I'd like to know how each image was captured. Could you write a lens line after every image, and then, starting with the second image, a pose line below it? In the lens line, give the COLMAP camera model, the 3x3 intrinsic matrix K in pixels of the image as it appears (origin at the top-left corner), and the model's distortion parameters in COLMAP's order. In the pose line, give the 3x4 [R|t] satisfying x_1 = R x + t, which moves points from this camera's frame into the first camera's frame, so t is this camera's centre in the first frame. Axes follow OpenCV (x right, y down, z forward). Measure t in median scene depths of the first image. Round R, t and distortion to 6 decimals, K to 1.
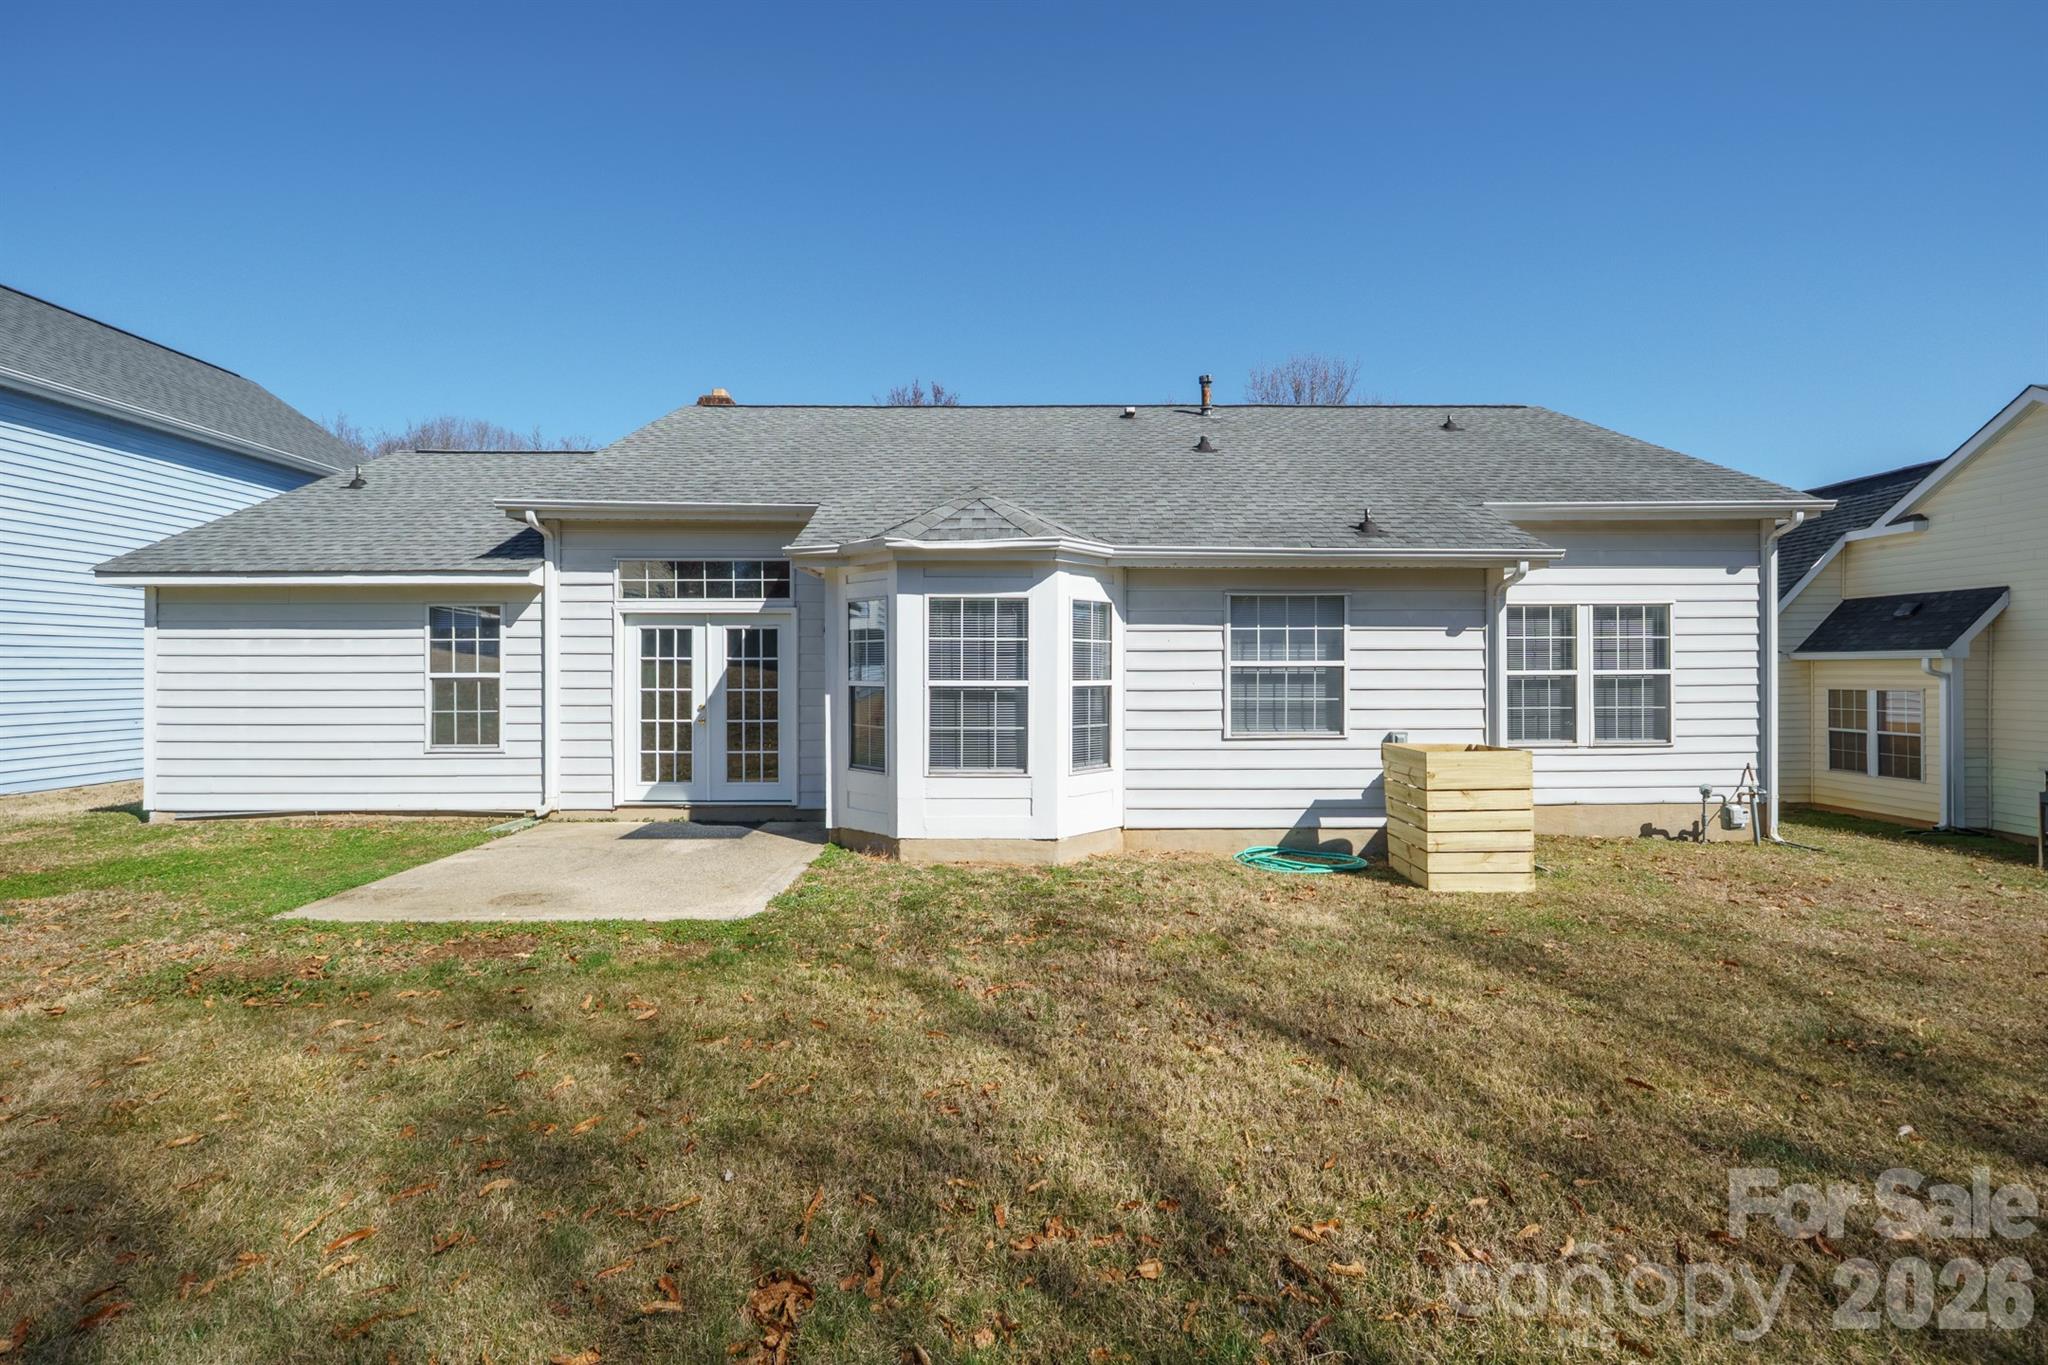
lens RADIAL K [[865.1, 0, 1033.7], [0, 865.1, 667.8], [0, 0, 1]] dist [-0.004052, -0.000474]
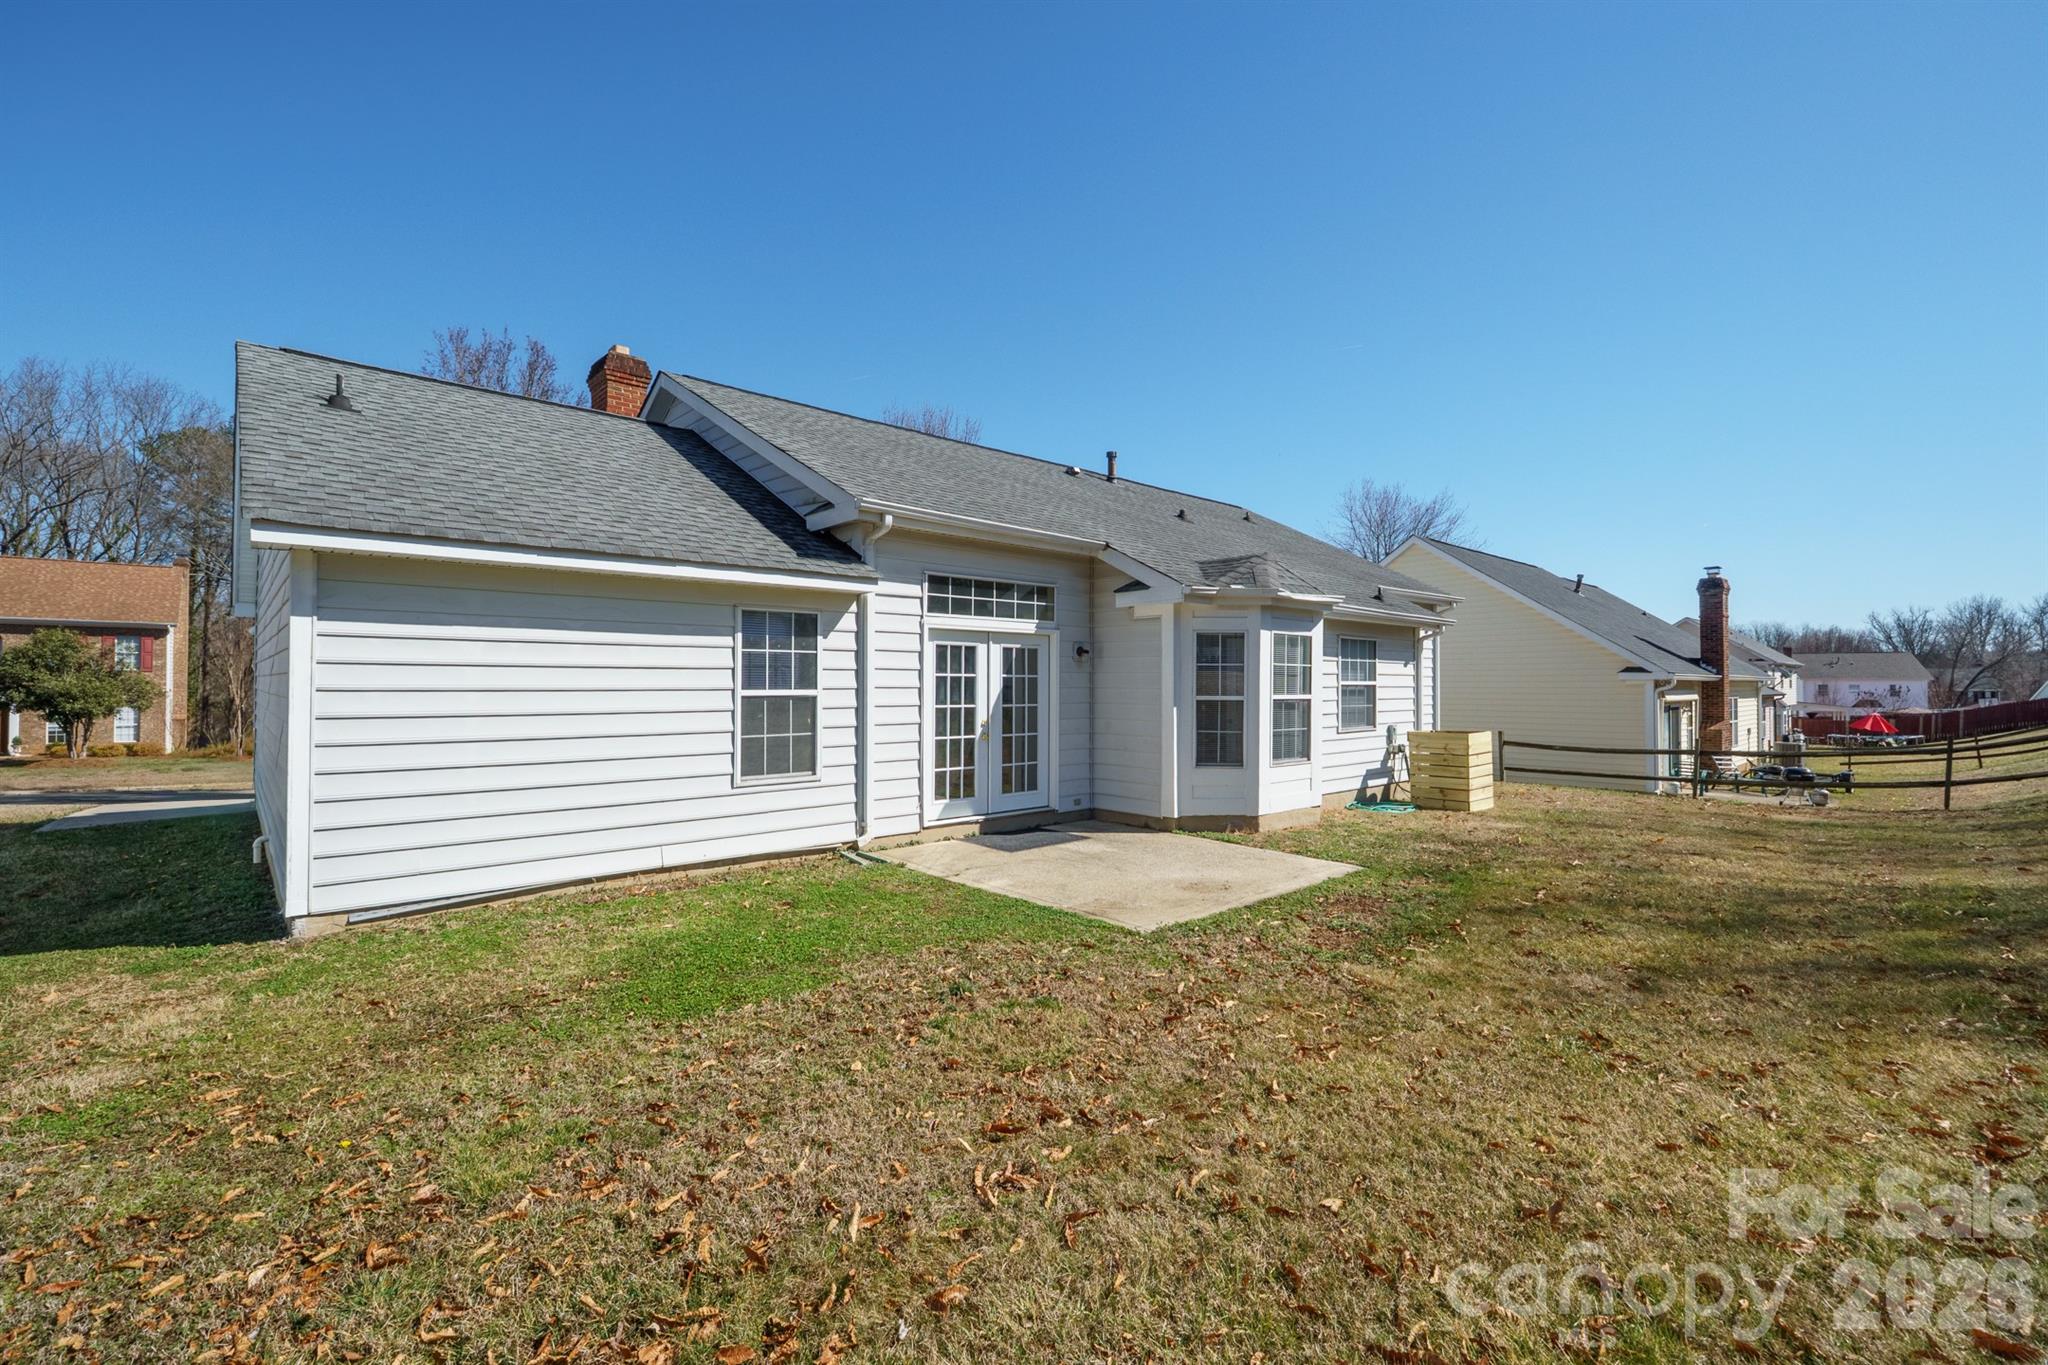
lens RADIAL K [[865.1, 0, 1033.7], [0, 865.1, 667.8], [0, 0, 1]] dist [-0.004052, -0.000474]
pose [[0.749099, 0.014819, 0.662292, -1.028756], [-0.005546, 0.999855, -0.016098, -0.003422], [-0.662435, 0.008386, 0.749072, 0.194814]]
